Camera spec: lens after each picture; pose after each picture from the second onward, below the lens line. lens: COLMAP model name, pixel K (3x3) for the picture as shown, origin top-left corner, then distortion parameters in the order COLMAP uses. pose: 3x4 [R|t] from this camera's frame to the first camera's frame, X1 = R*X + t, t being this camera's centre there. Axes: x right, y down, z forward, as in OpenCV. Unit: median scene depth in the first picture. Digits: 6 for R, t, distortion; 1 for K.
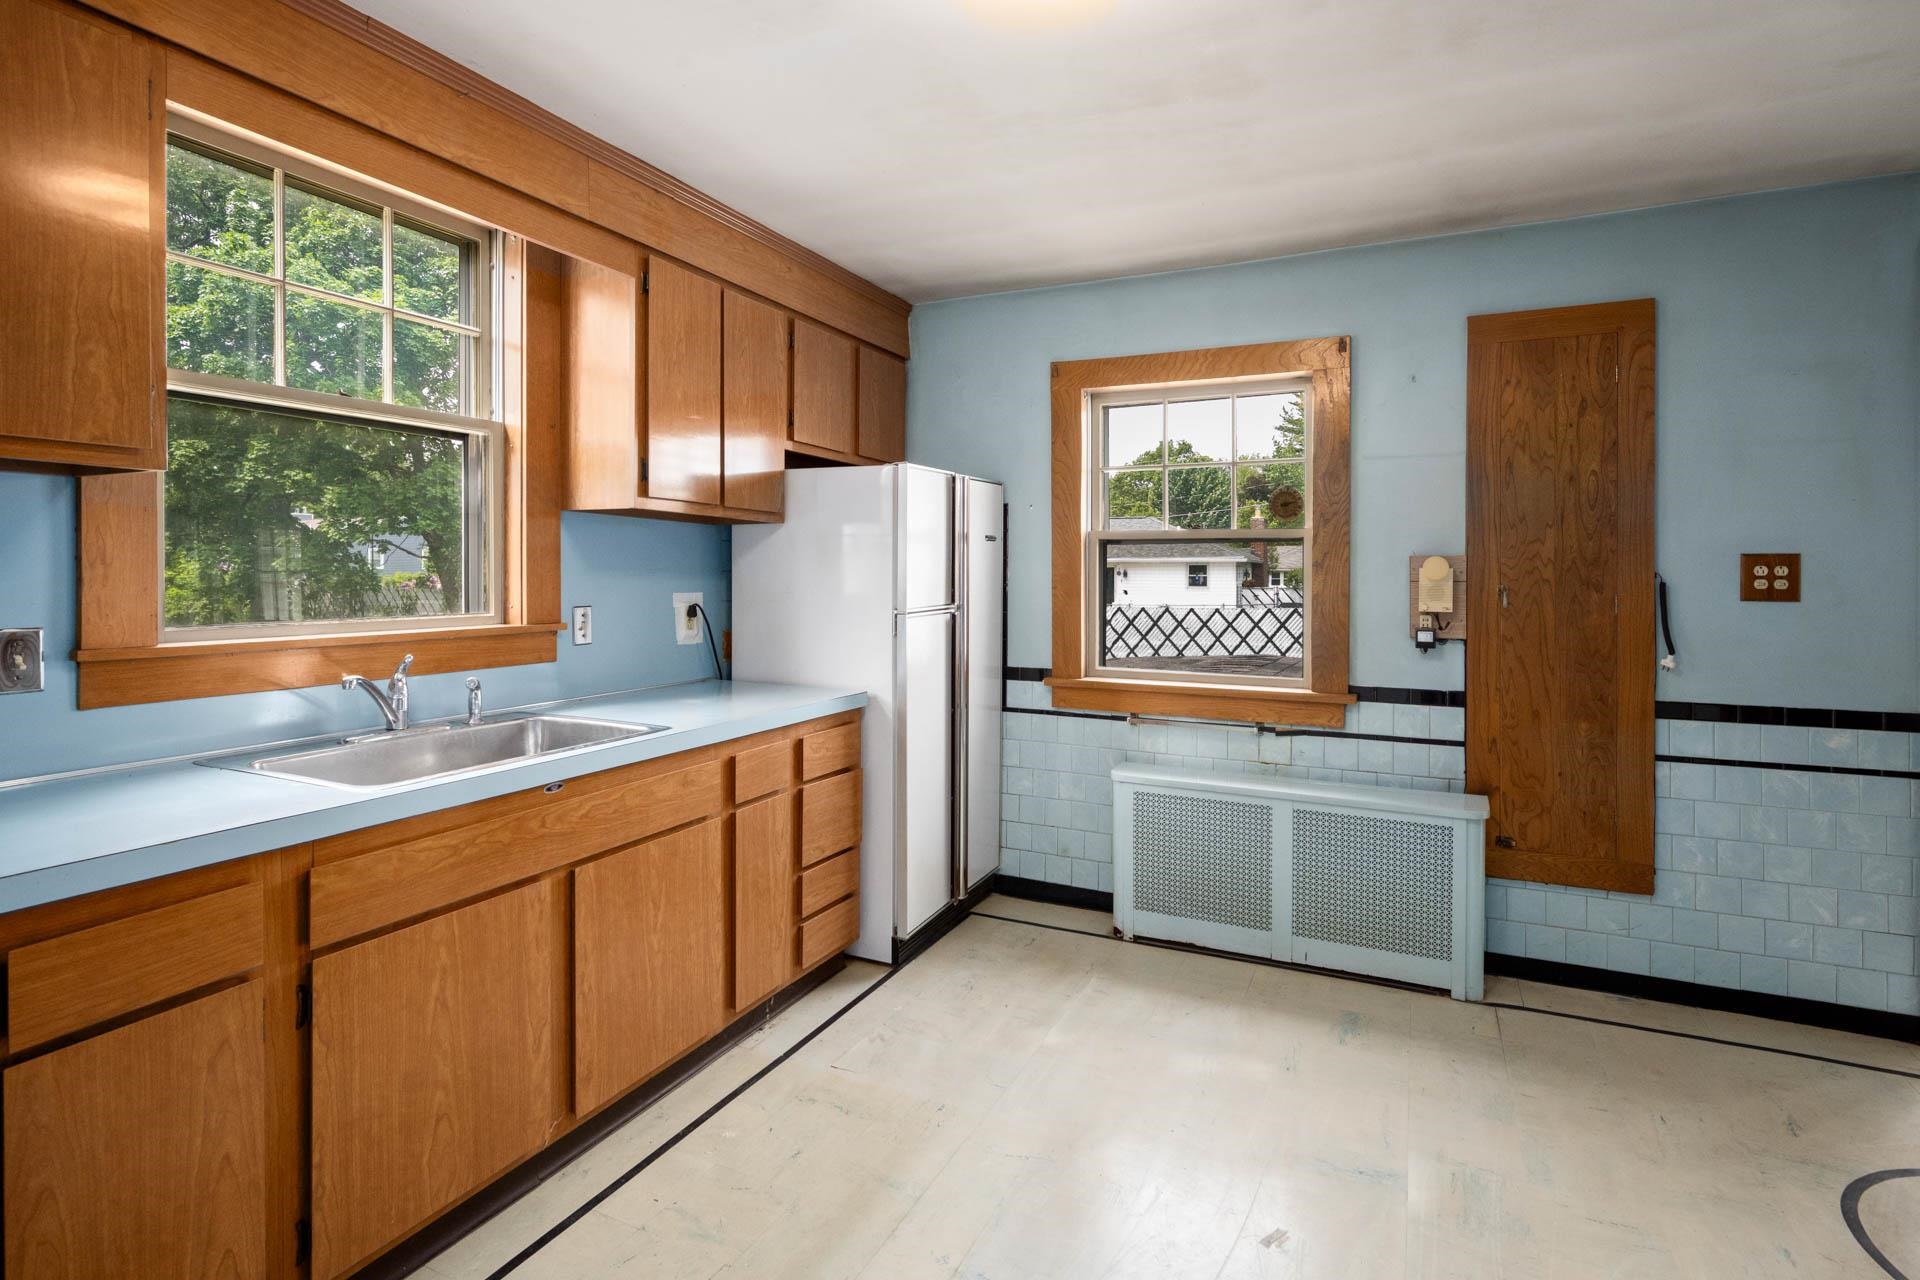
lens RADIAL K [[949.8, 0, 958.7], [0, 949.8, 579.1], [0, 0, 1]] dist [-0.000247, -0.000458]
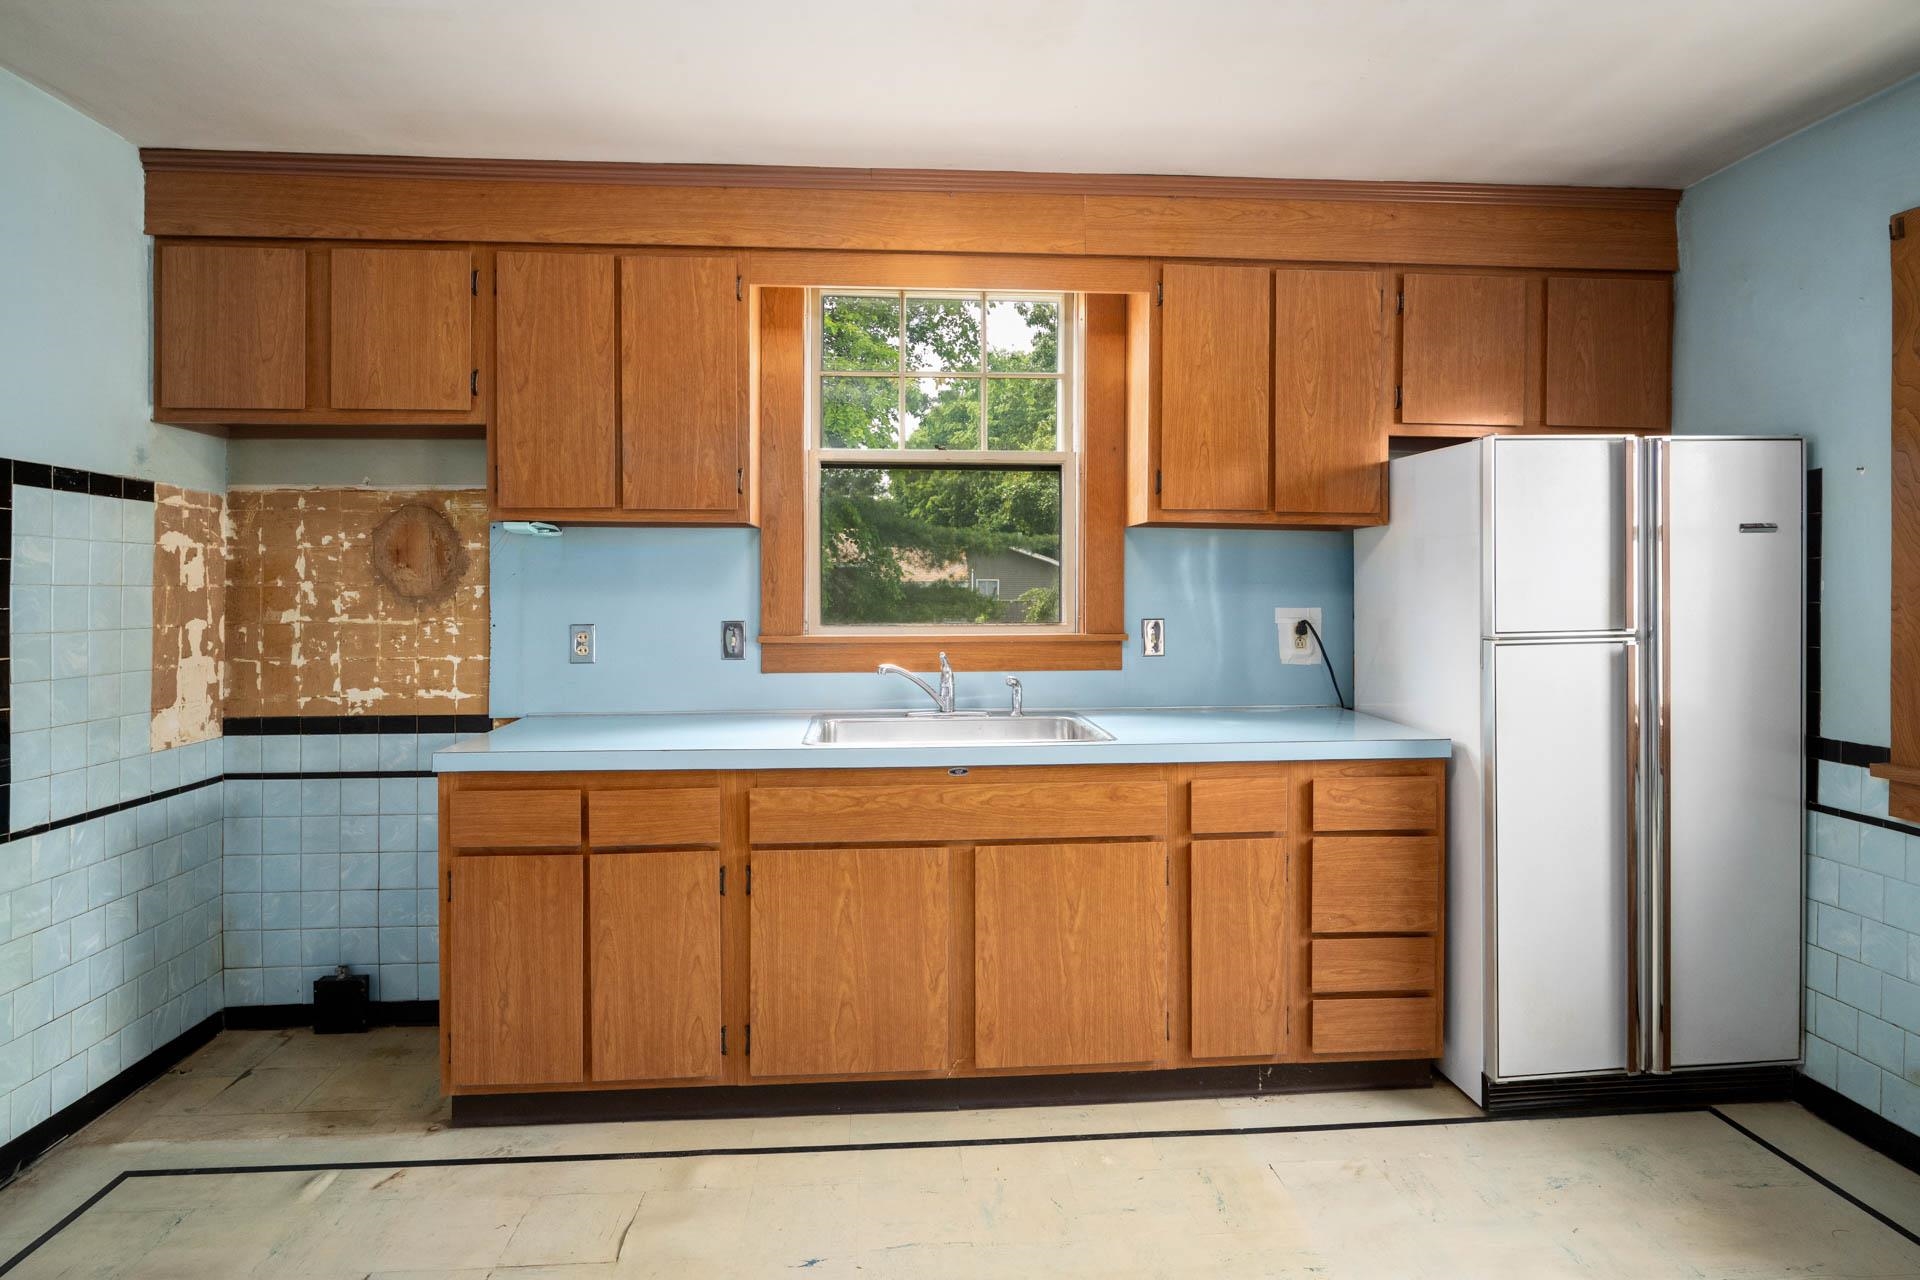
lens RADIAL K [[1015.9, 0, 960.8], [0, 1015.9, 596.4], [0, 0, 1]] dist [-0.002581, -0.000664]
pose [[0.497822, 0.001579, -0.867278, 0.487947], [-0.001982, 0.999998, 0.000684, 0.003926], [0.867277, 0.001378, 0.497825, 0.290356]]
